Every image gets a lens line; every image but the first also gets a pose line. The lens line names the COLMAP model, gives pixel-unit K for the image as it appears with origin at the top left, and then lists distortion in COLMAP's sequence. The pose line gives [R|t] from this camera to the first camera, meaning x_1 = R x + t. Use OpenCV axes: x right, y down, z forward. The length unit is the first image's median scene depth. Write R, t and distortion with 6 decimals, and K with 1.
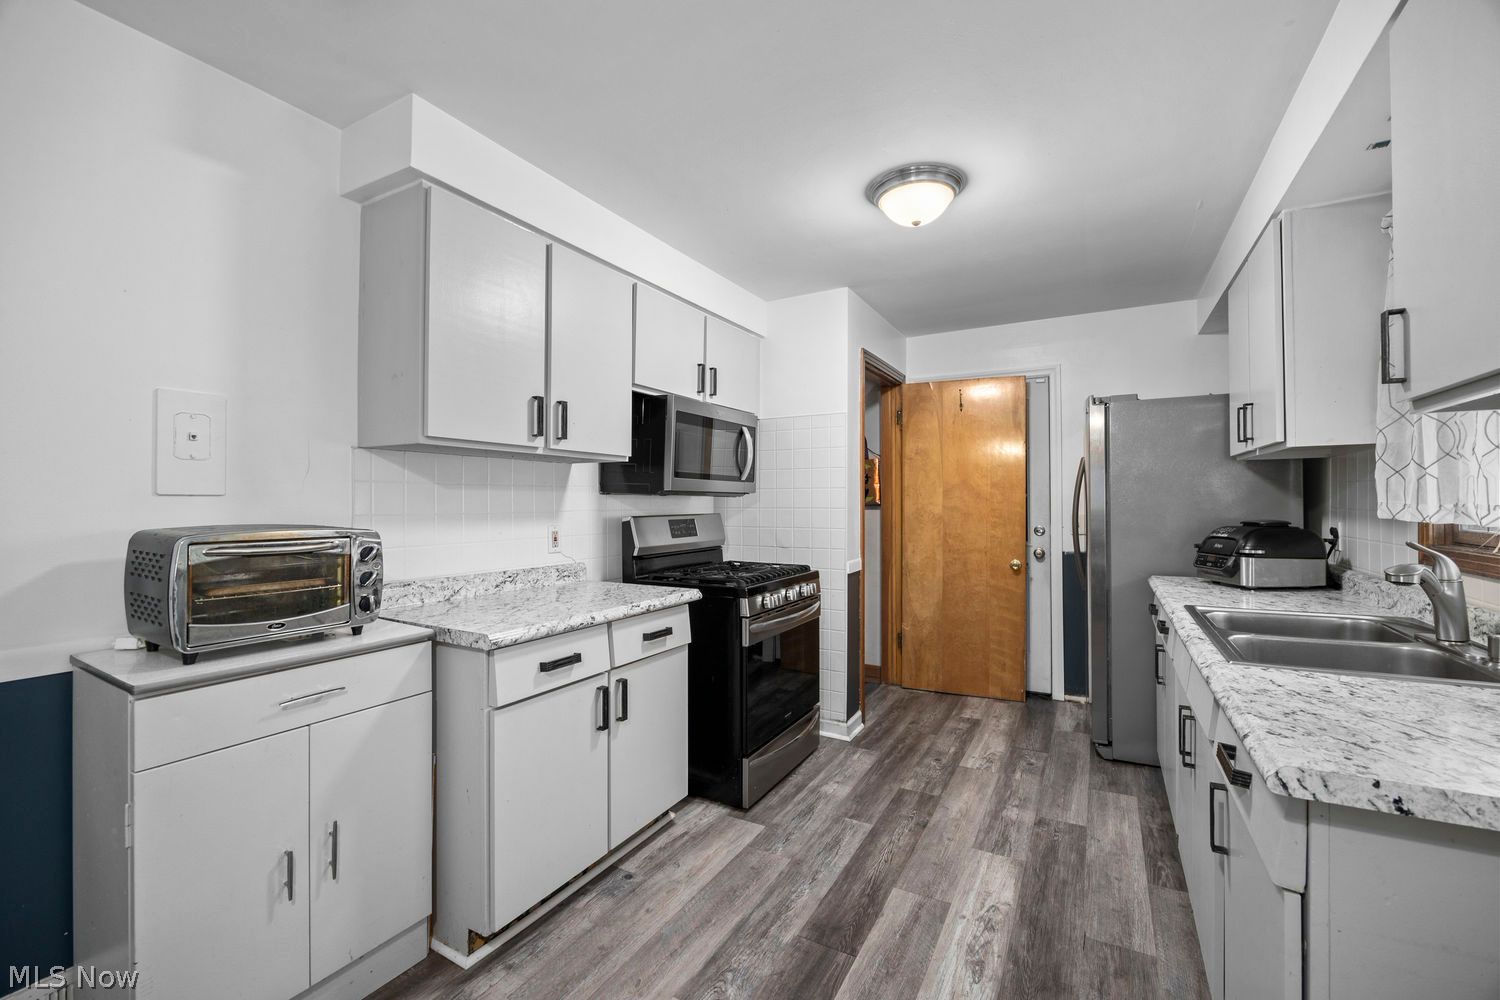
lens RADIAL K [[624.6, 0, 750.0], [0, 624.6, 500.0], [0, 0, 1]] dist [-0.014018, 0.000456]
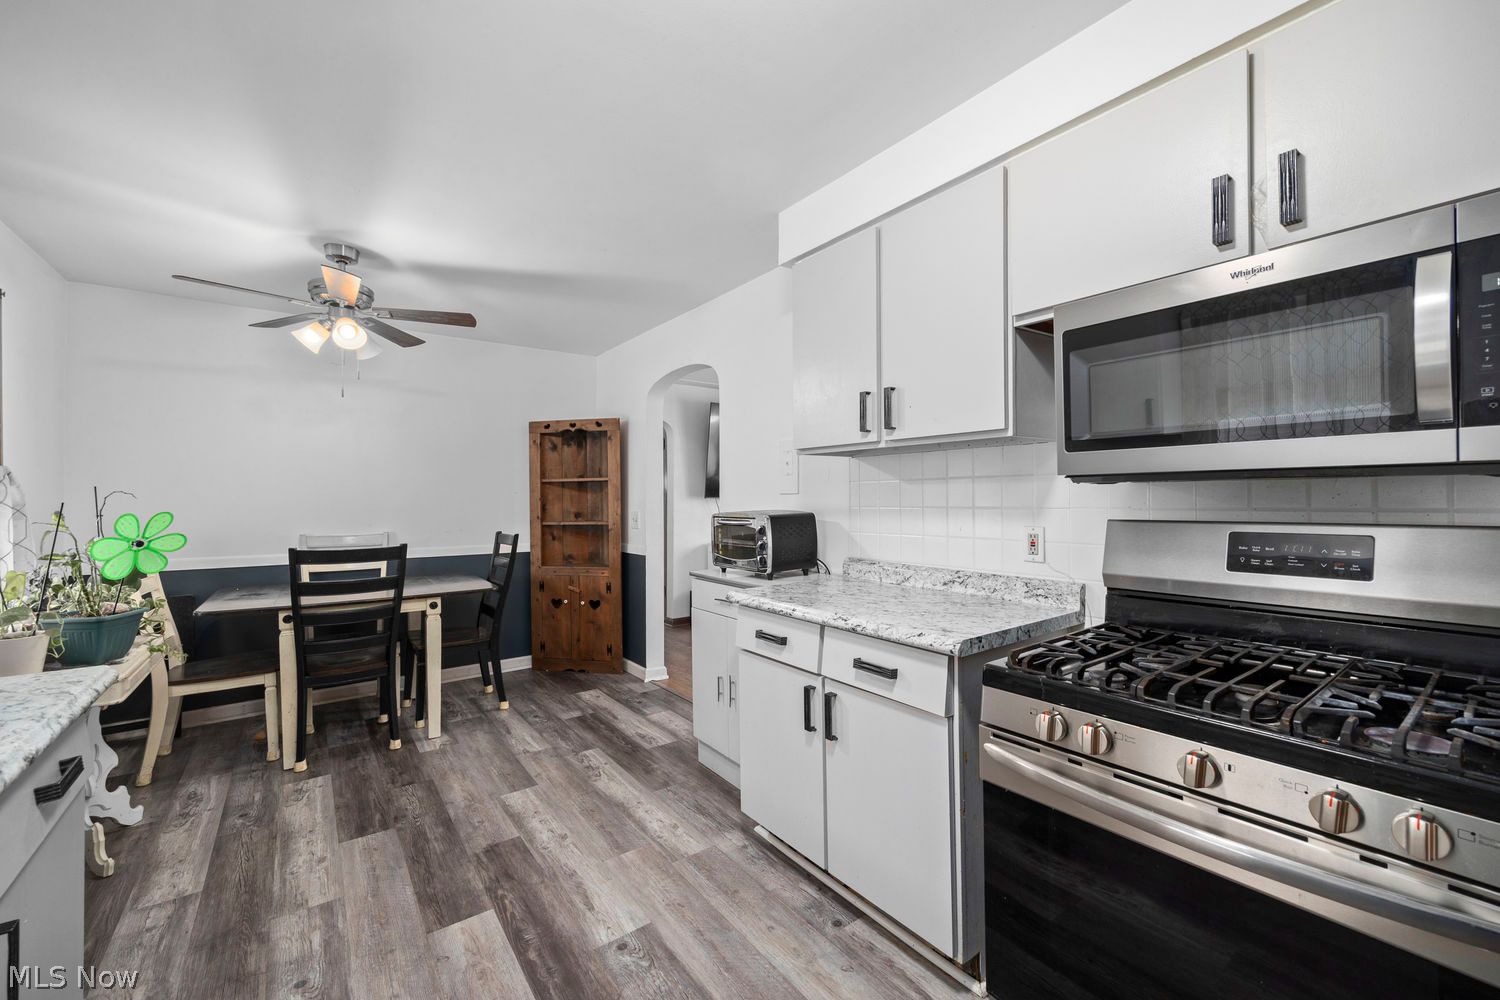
lens RADIAL K [[598.7, 0, 749.4], [0, 598.7, 497.0], [0, 0, 1]] dist [-0.000338, -0.000018]
pose [[-0.408676, 0.001382, -0.912678, 0.531133], [0.010339, 0.999942, -0.003115, 0.003987], [0.912621, -0.010709, -0.408667, 1.048986]]
